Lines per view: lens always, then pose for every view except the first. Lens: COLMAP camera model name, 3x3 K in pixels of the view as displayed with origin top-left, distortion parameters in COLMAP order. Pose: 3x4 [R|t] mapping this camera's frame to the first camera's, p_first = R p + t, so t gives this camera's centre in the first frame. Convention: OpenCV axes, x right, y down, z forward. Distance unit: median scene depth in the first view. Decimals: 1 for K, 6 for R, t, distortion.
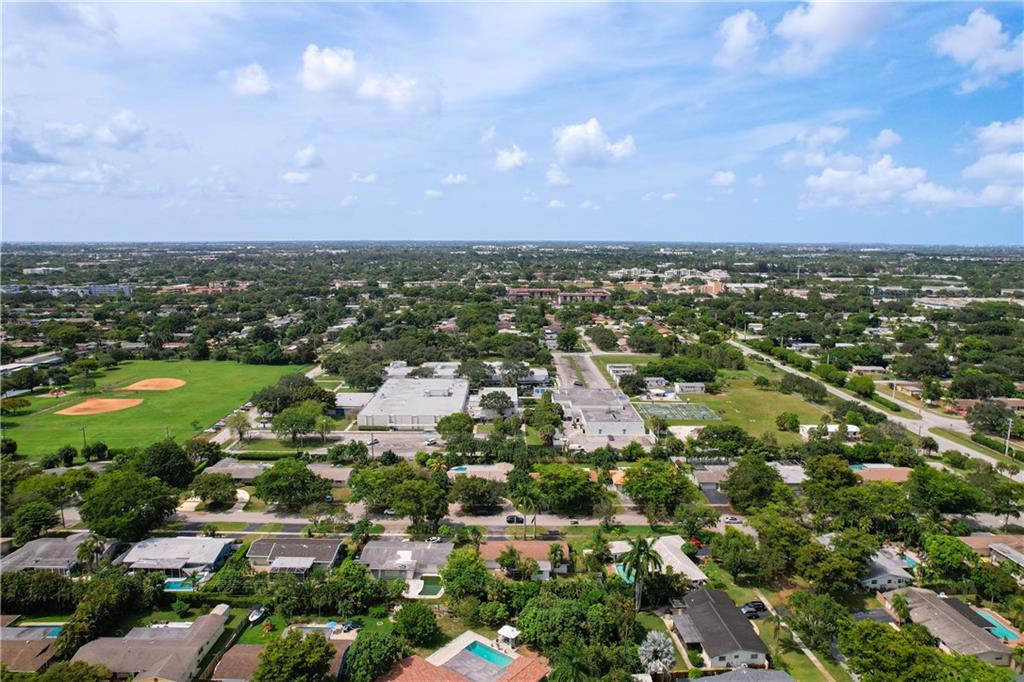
lens RADIAL K [[658.4, 0, 515.1], [0, 658.4, 339.3], [0, 0, 1]] dist [-0.068404, 0.057104]
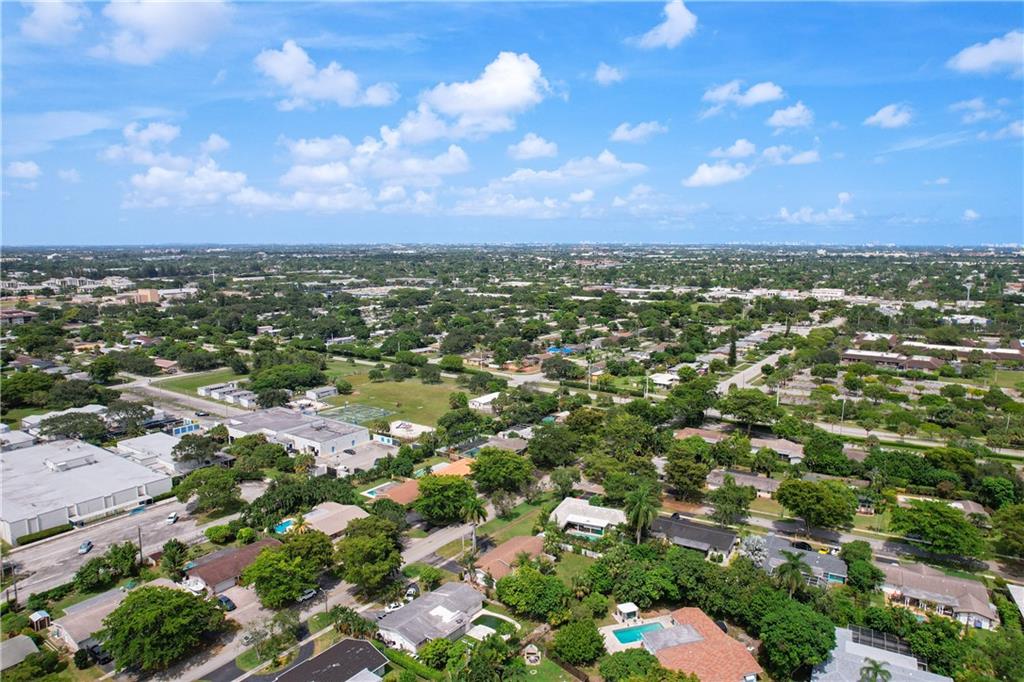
lens RADIAL K [[658.4, 0, 510.8], [0, 658.4, 346.7], [0, 0, 1]] dist [-0.068404, 0.057104]
pose [[0.591034, -0.133442, 0.795533, -0.772698], [0.125314, 0.989438, 0.072867, -0.073290], [-0.796853, 0.056624, 0.601513, 0.389871]]
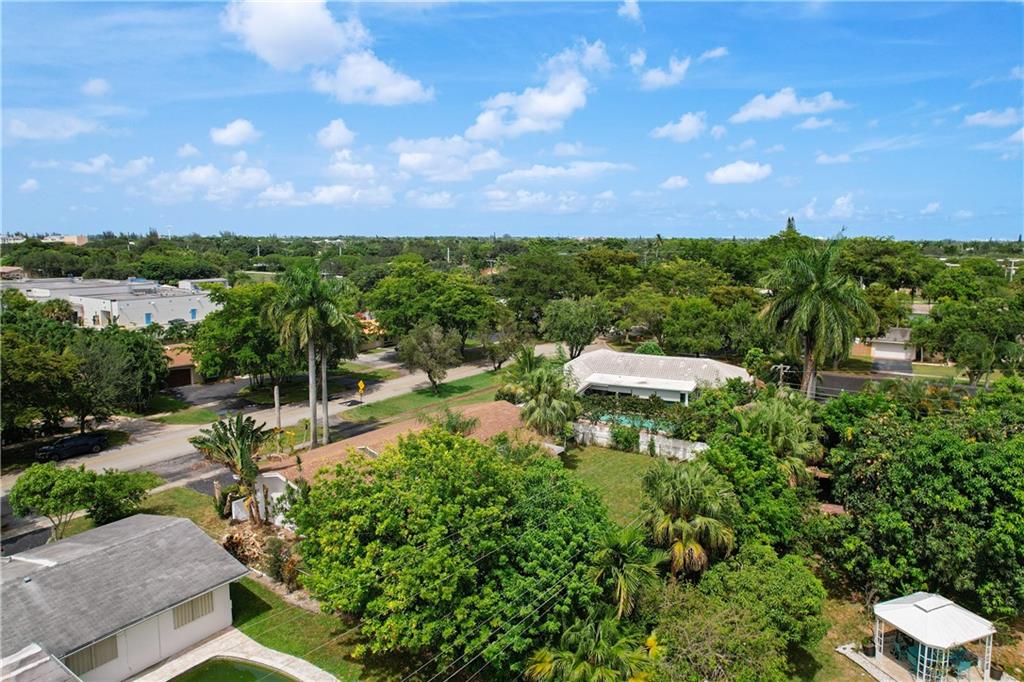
lens RADIAL K [[658.4, 0, 529.1], [0, 658.4, 322.2], [0, 0, 1]] dist [-0.068404, 0.057104]
pose [[0.559244, -0.103845, 0.822473, -0.206804], [0.117573, 0.992030, 0.045308, 0.268710], [-0.820623, 0.071362, 0.566997, 0.809767]]
